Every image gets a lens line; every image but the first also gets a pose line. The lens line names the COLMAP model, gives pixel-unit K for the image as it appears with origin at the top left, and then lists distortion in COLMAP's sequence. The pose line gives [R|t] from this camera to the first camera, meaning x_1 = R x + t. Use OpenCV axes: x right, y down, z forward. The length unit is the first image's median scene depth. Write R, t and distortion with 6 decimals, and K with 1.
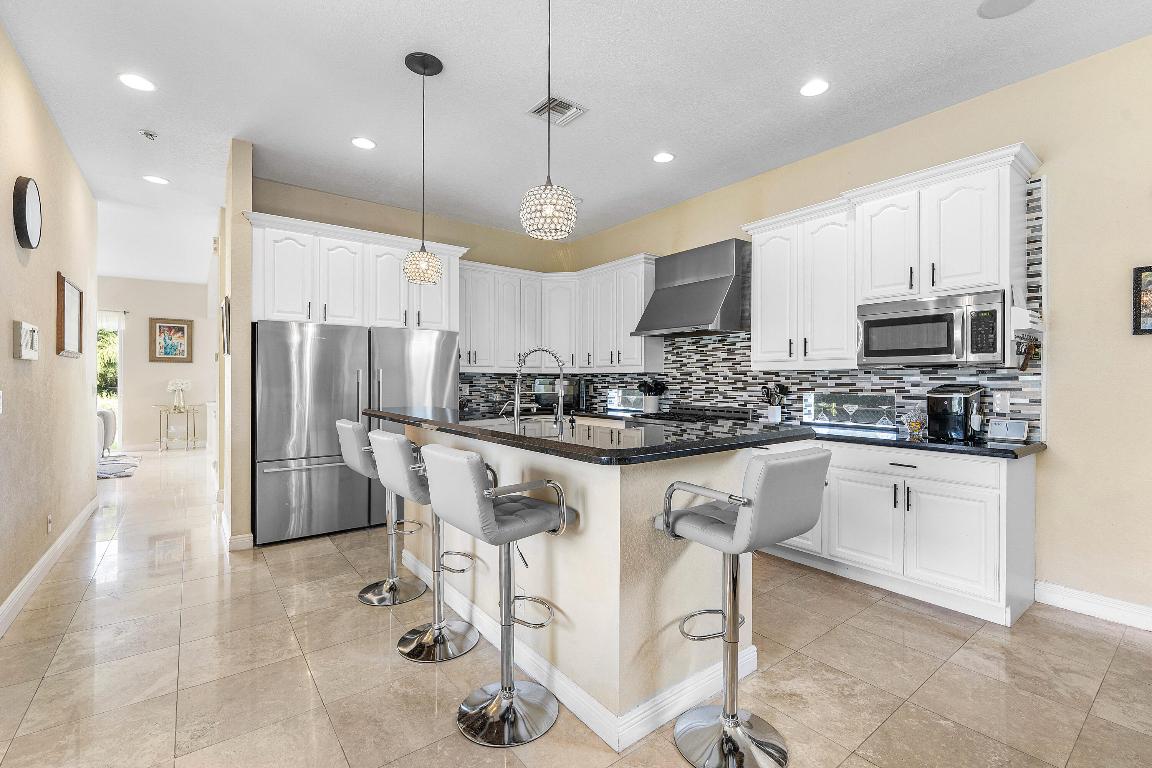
lens RADIAL K [[519.5, 0, 576.0], [0, 519.5, 384.0], [0, 0, 1]] dist [-0.000706, -0.000183]
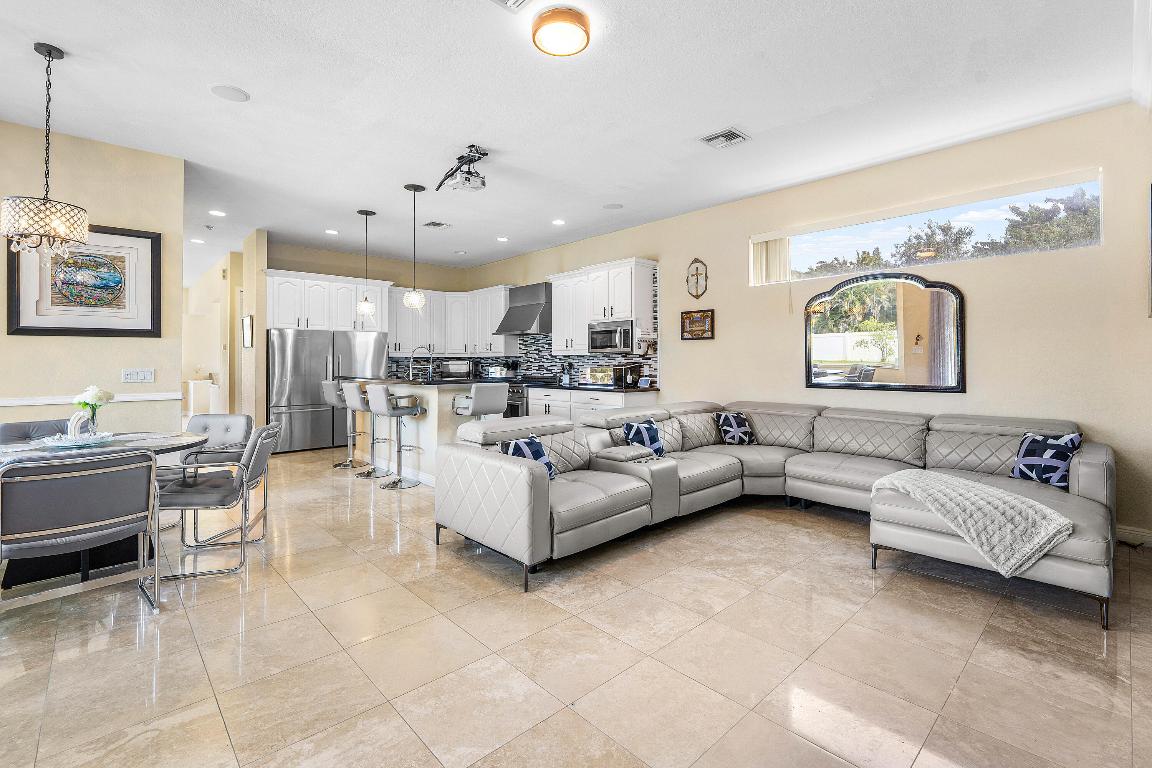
lens RADIAL K [[515.0, 0, 583.2], [0, 515.0, 370.5], [0, 0, 1]] dist [-0.004689, -0.000710]
pose [[0.993793, -0.007009, 0.111023, 0.234564], [0.005946, 0.999933, 0.009907, 0.009736], [-0.111085, -0.009185, 0.993768, -0.789953]]
